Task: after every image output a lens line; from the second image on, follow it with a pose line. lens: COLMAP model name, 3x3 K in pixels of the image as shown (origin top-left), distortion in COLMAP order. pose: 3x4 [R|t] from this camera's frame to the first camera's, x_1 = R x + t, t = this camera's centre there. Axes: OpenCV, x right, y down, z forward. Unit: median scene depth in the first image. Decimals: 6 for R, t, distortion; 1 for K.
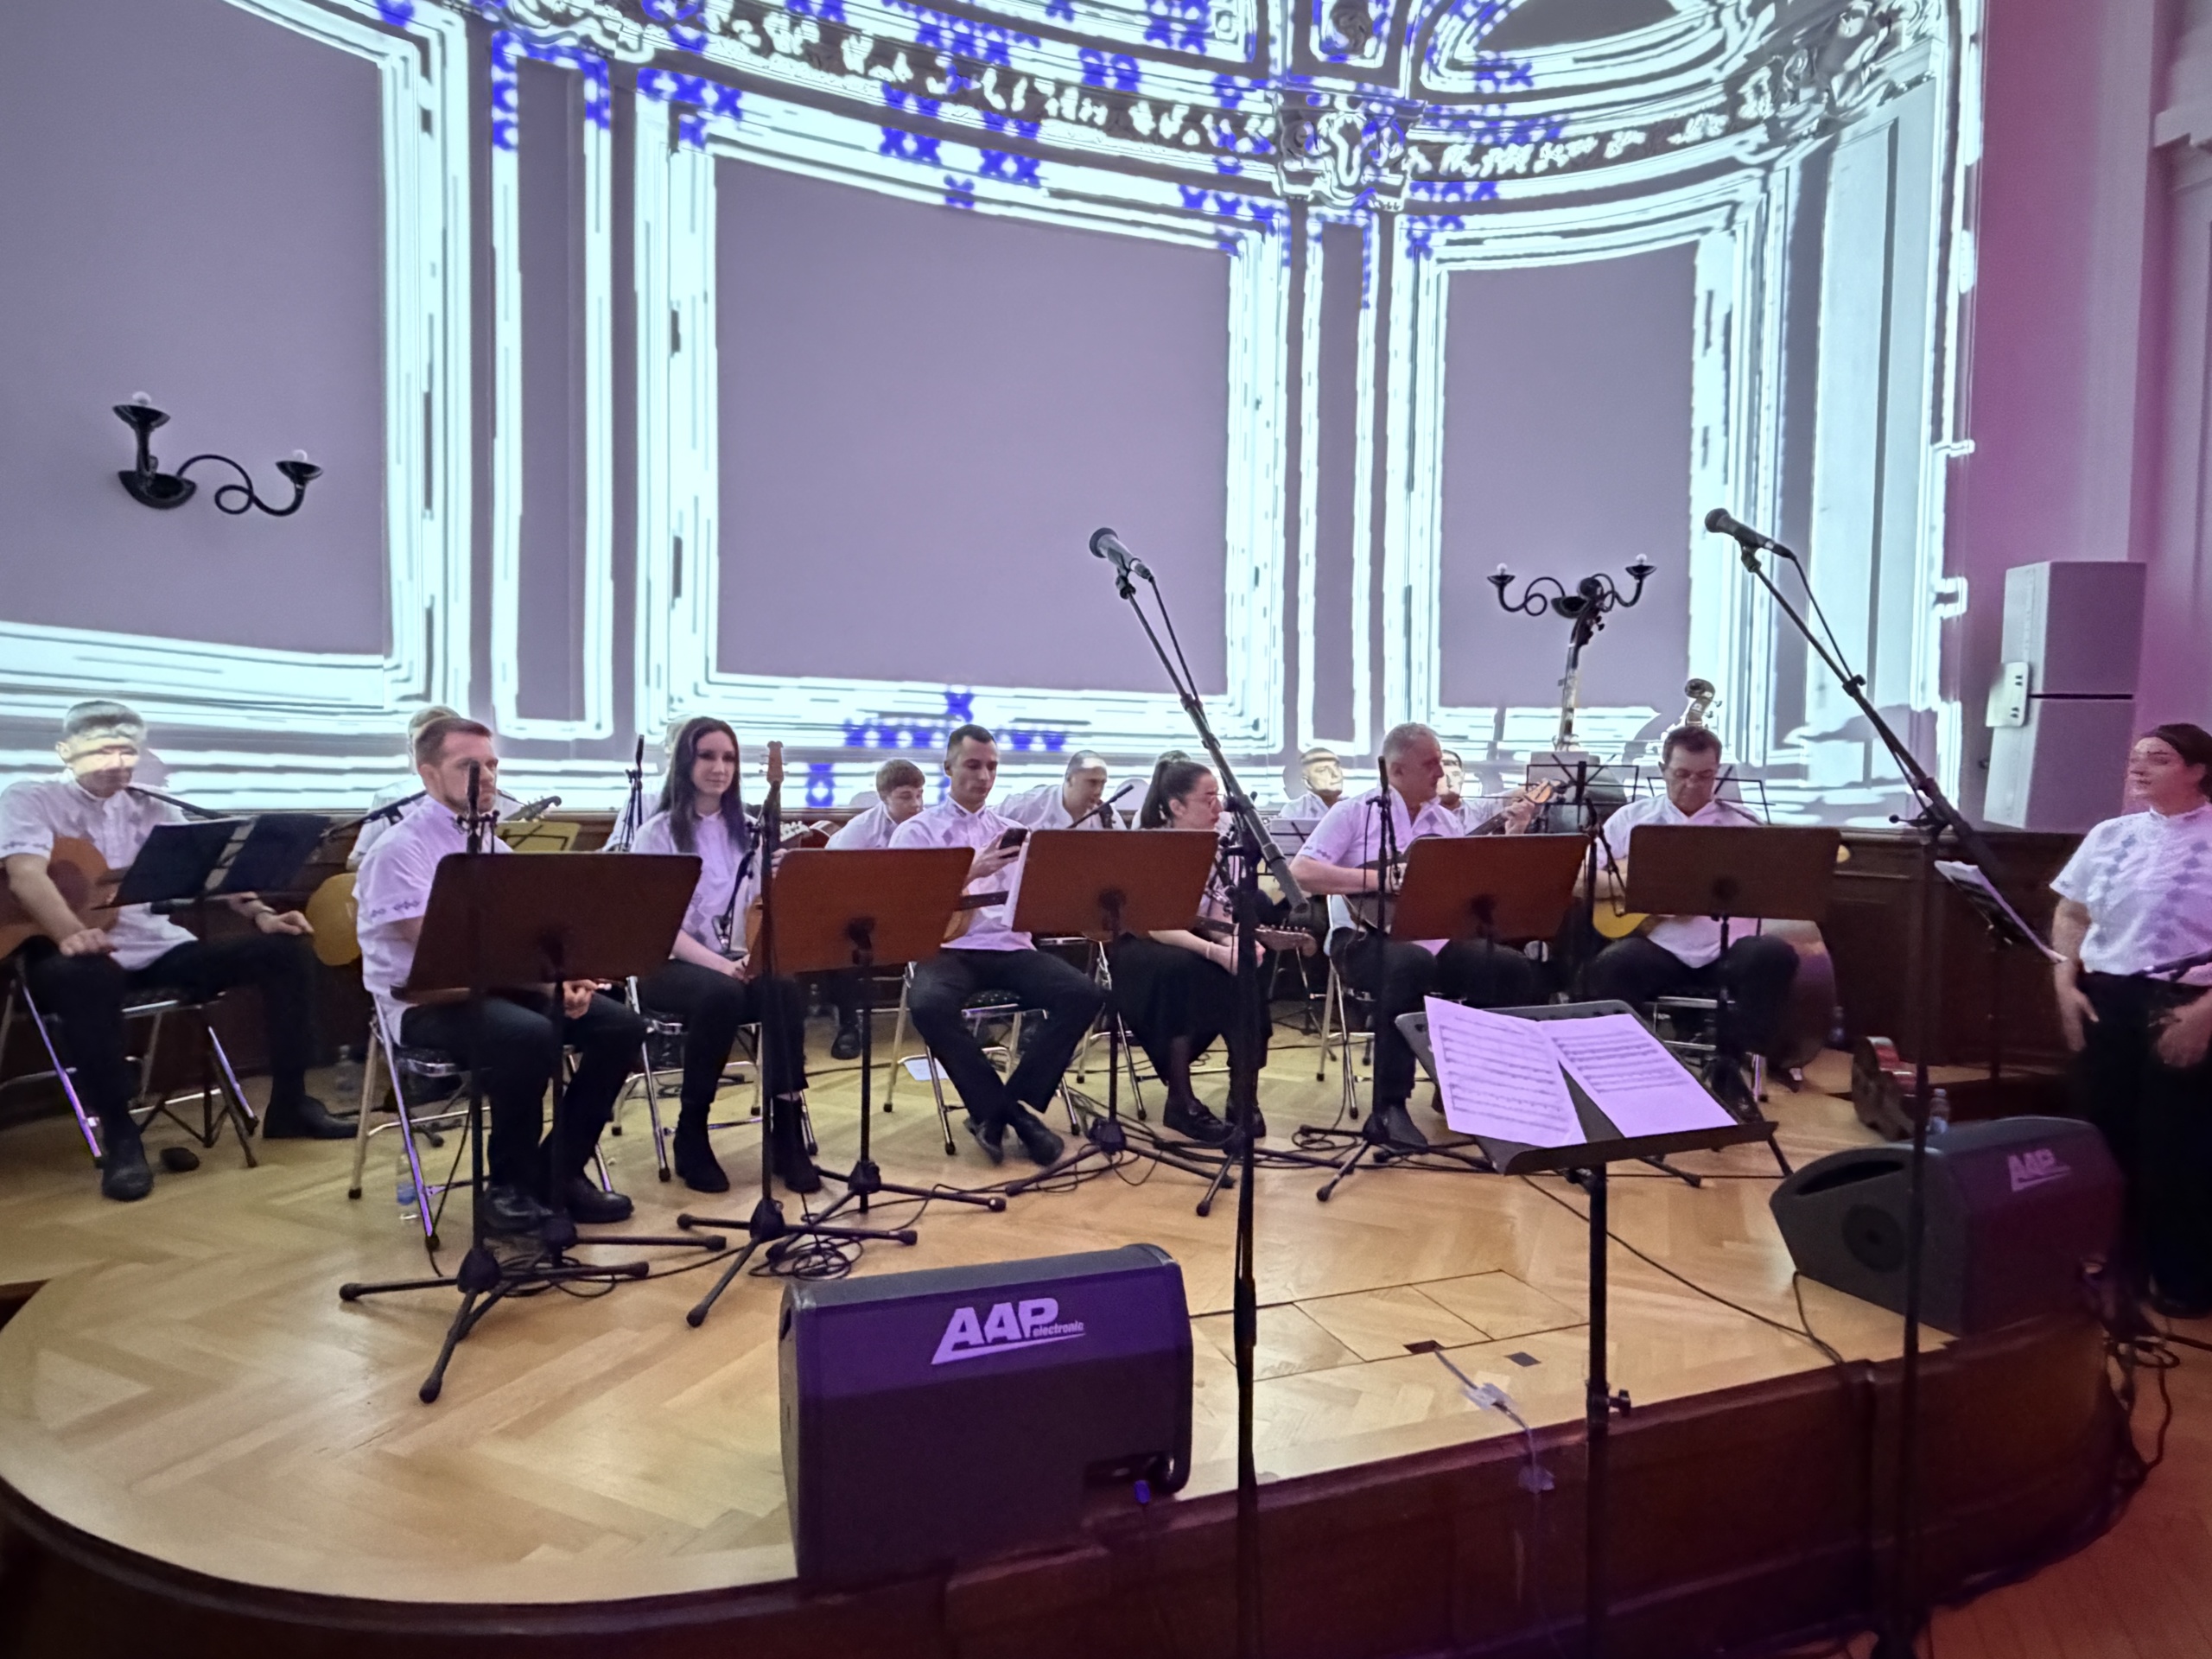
lens RADIAL K [[1218.1, 0, 1110.0], [0, 1218.1, 838.9], [0, 0, 1]] dist [-0.007887, -0.000348]
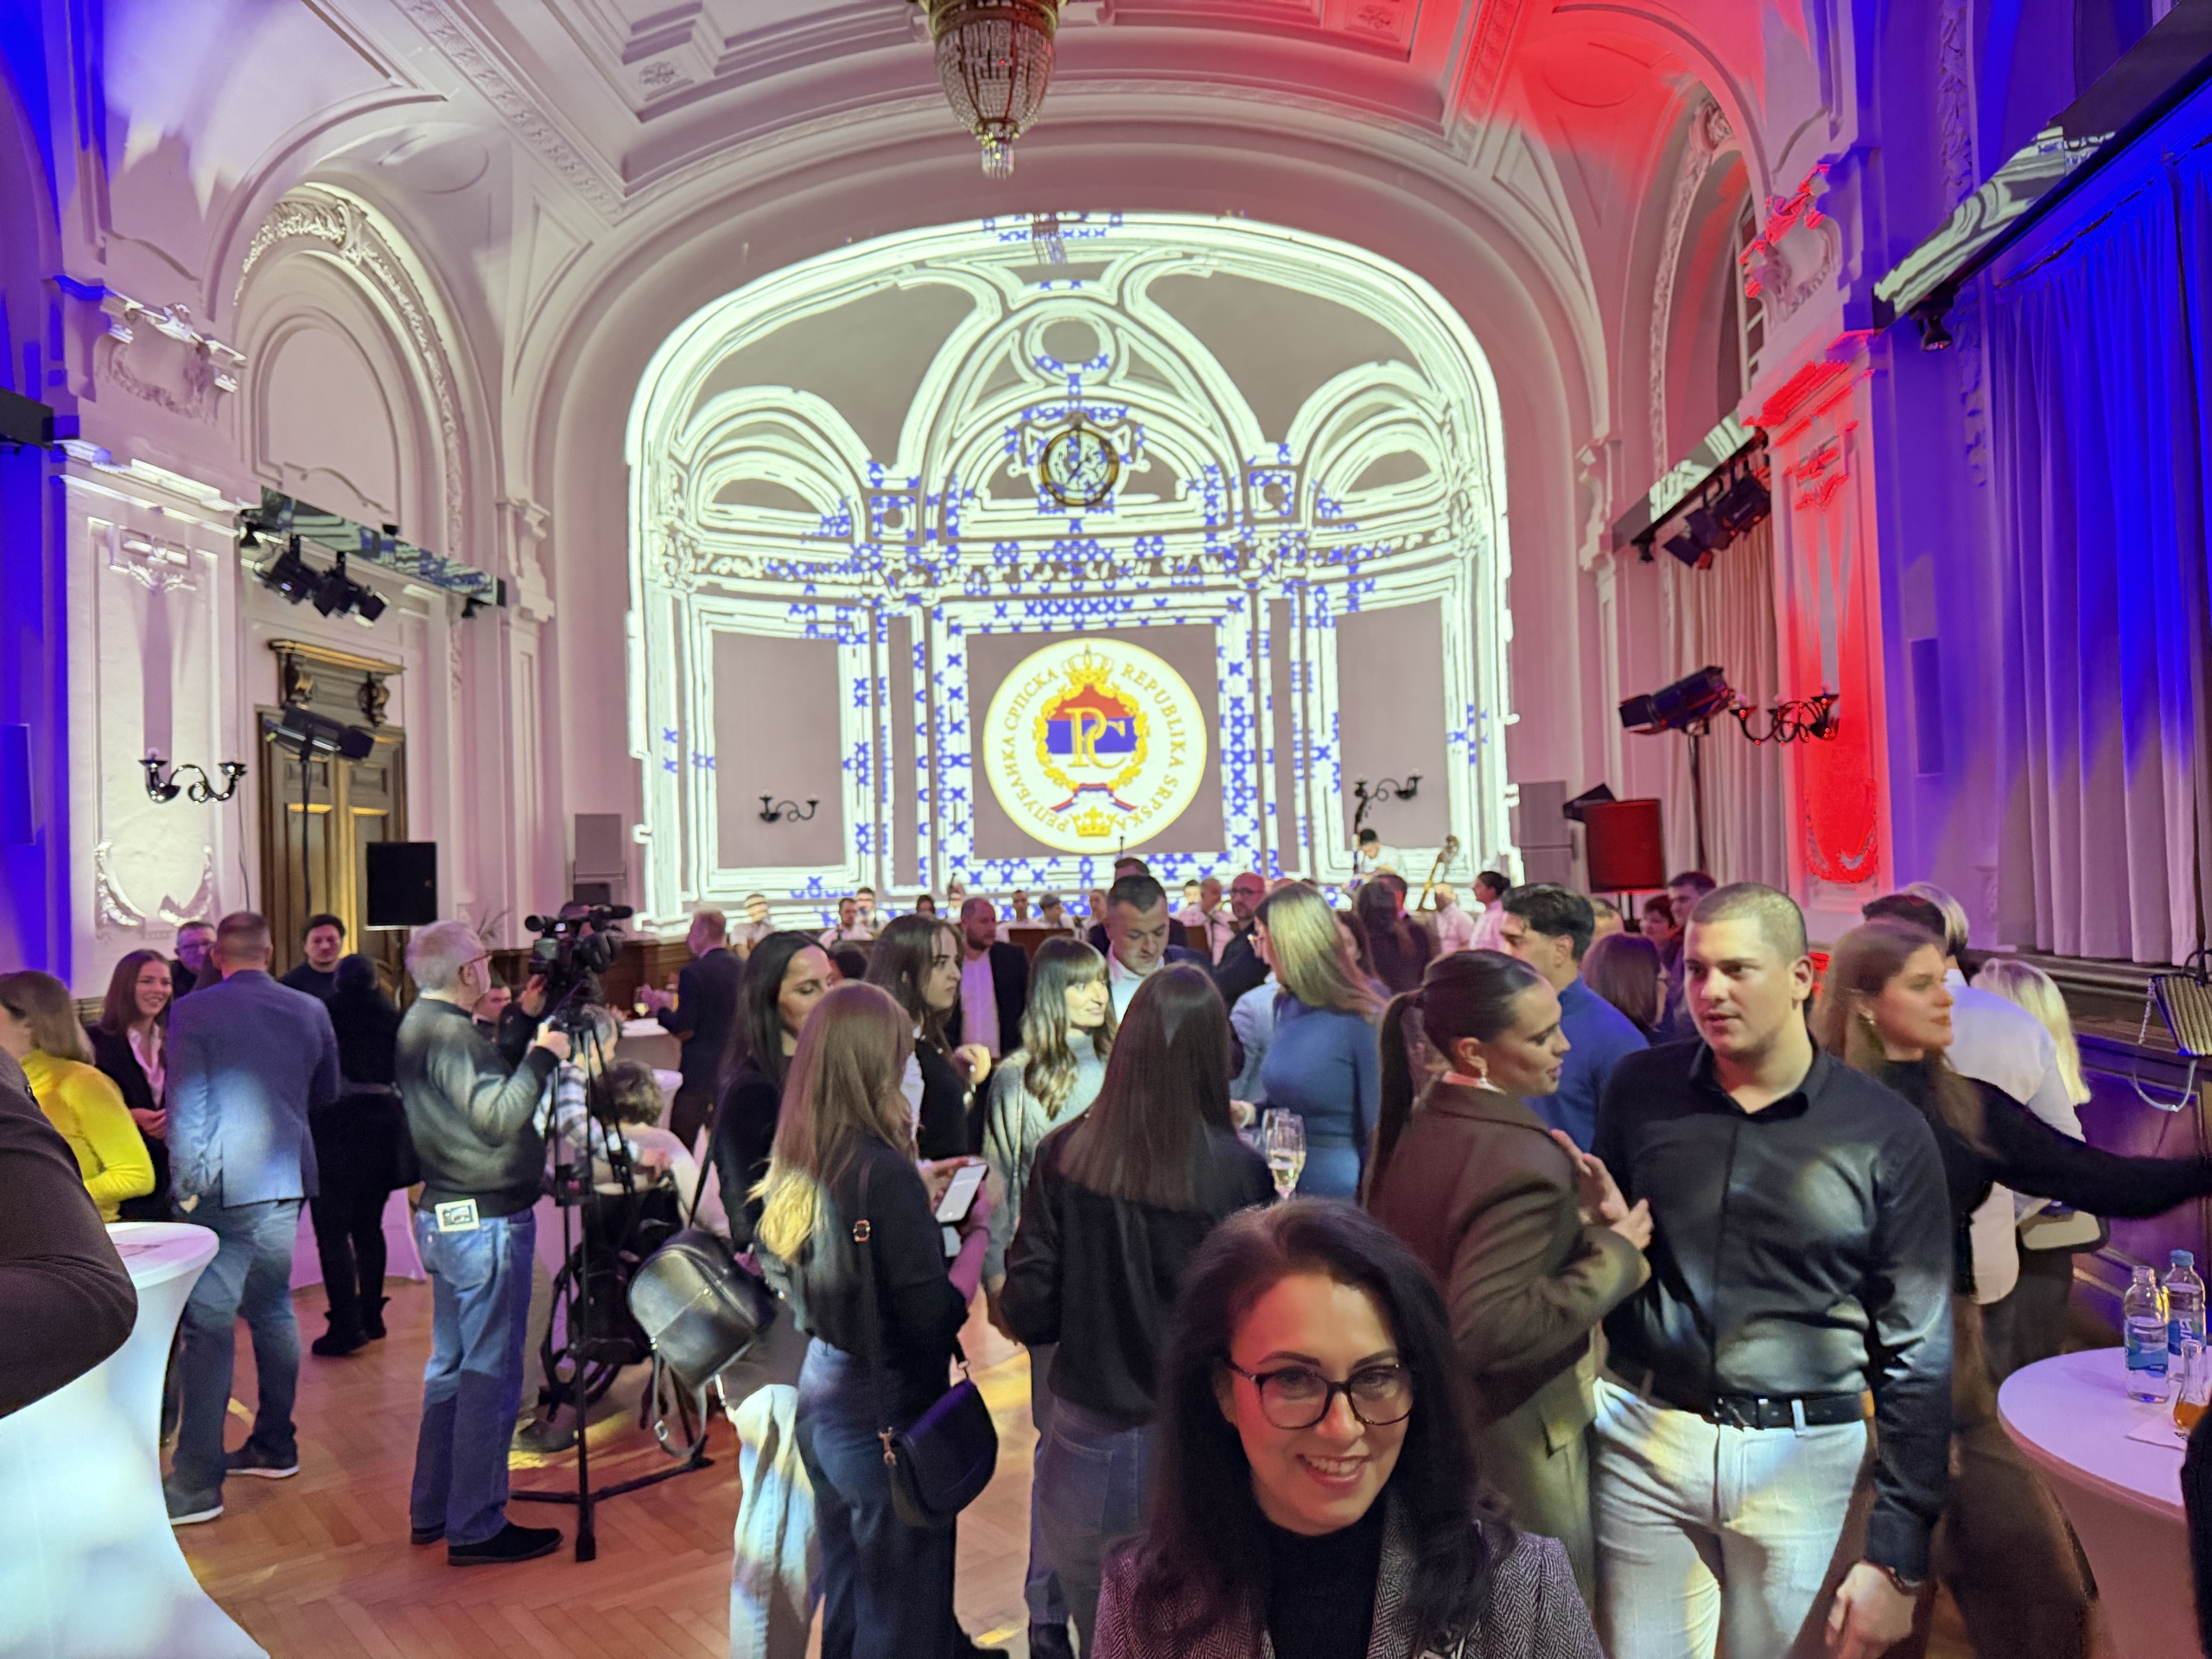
lens RADIAL K [[1530.6, 0, 1105.0], [0, 1530.6, 831.3], [0, 0, 1]] dist [0.013918, 0.006994]
pose [[0.896083, -0.052618, -0.440757, 1.130729], [0.024160, 0.997259, -0.069935, 0.013617], [0.443229, 0.052019, 0.894898, -1.408935]]
